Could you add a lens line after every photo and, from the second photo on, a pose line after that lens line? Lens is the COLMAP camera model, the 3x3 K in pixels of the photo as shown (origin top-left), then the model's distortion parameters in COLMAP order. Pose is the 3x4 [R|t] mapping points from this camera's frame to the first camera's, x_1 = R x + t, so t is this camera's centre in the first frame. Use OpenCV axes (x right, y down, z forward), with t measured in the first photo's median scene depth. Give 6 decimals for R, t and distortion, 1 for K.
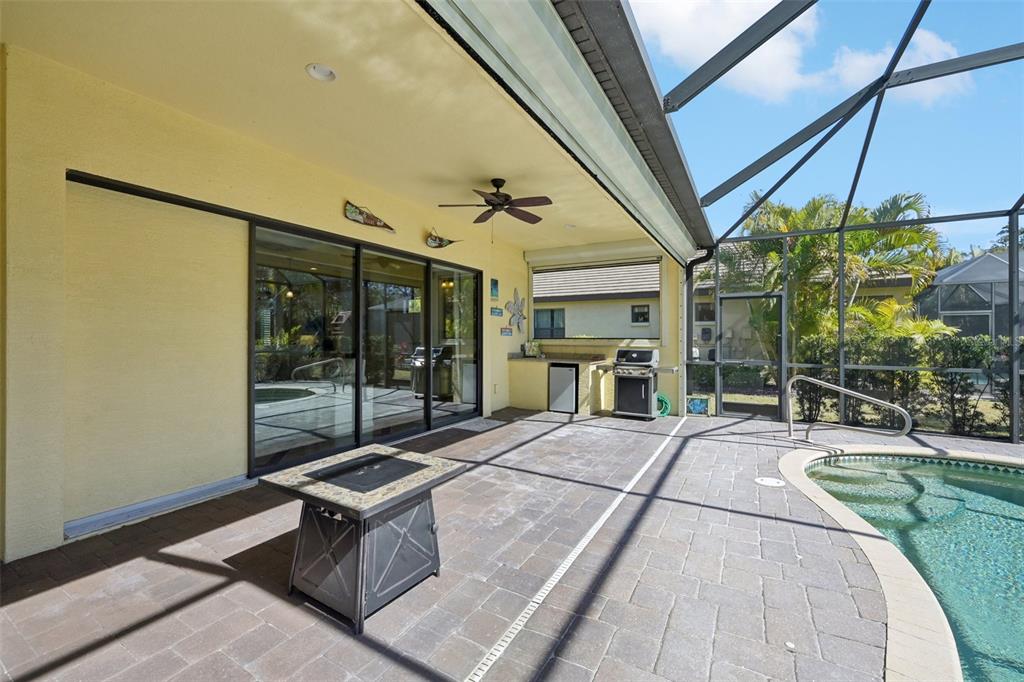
lens RADIAL K [[408.4, 0, 515.2], [0, 408.4, 335.9], [0, 0, 1]] dist [-0.000550, 0.000214]
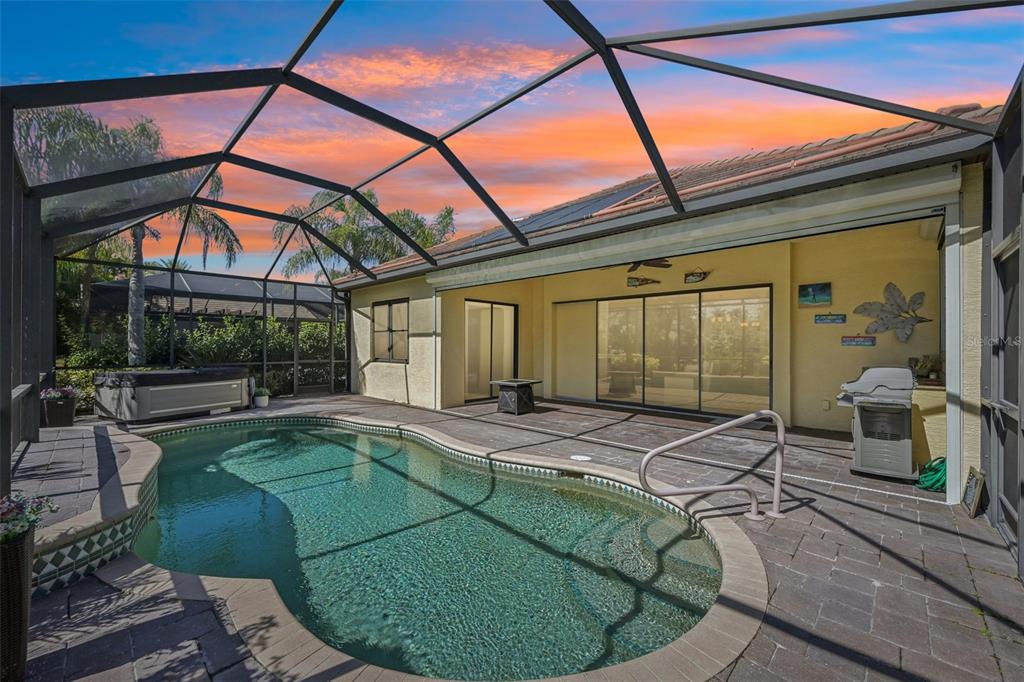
lens RADIAL K [[408.4, 0, 510.4], [0, 408.4, 341.7], [0, 0, 1]] dist [-0.000550, 0.000214]
pose [[-0.241805, -0.009224, -0.970281, 1.591578], [-0.000347, 0.999956, -0.009420, -0.002163], [0.970325, -0.001941, -0.241798, 0.901398]]
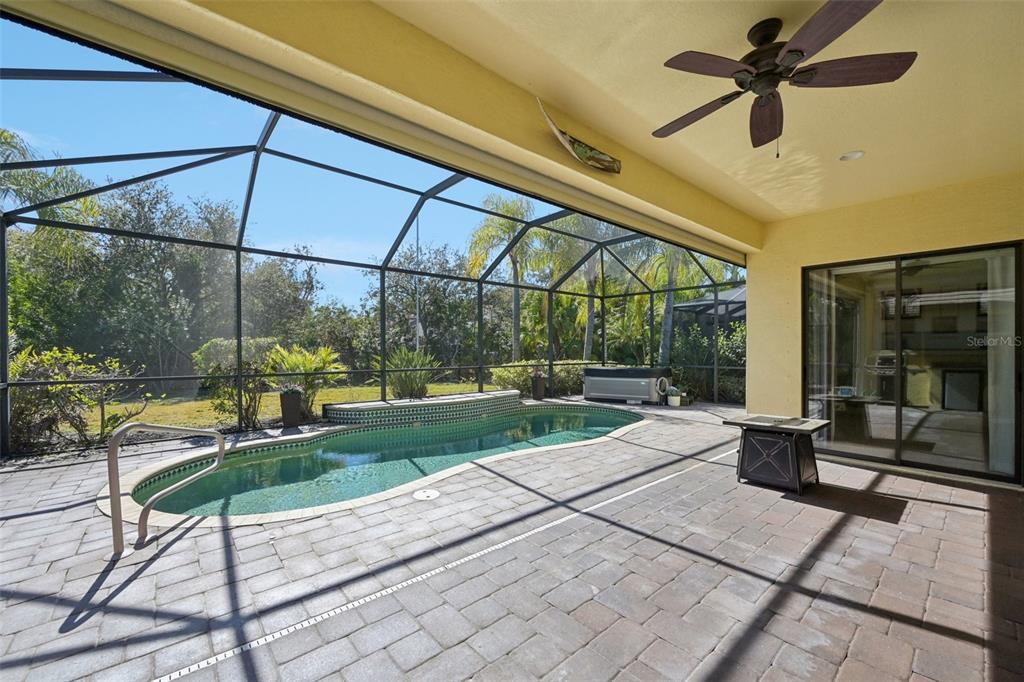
lens RADIAL K [[408.4, 0, 512.9], [0, 408.4, 345.5], [0, 0, 1]] dist [-0.000550, 0.000214]
pose [[-0.942533, -0.001306, 0.334111, 0.075745], [-0.004186, 0.999960, -0.007898, -0.000837], [-0.334087, -0.008843, -0.942501, 1.536423]]
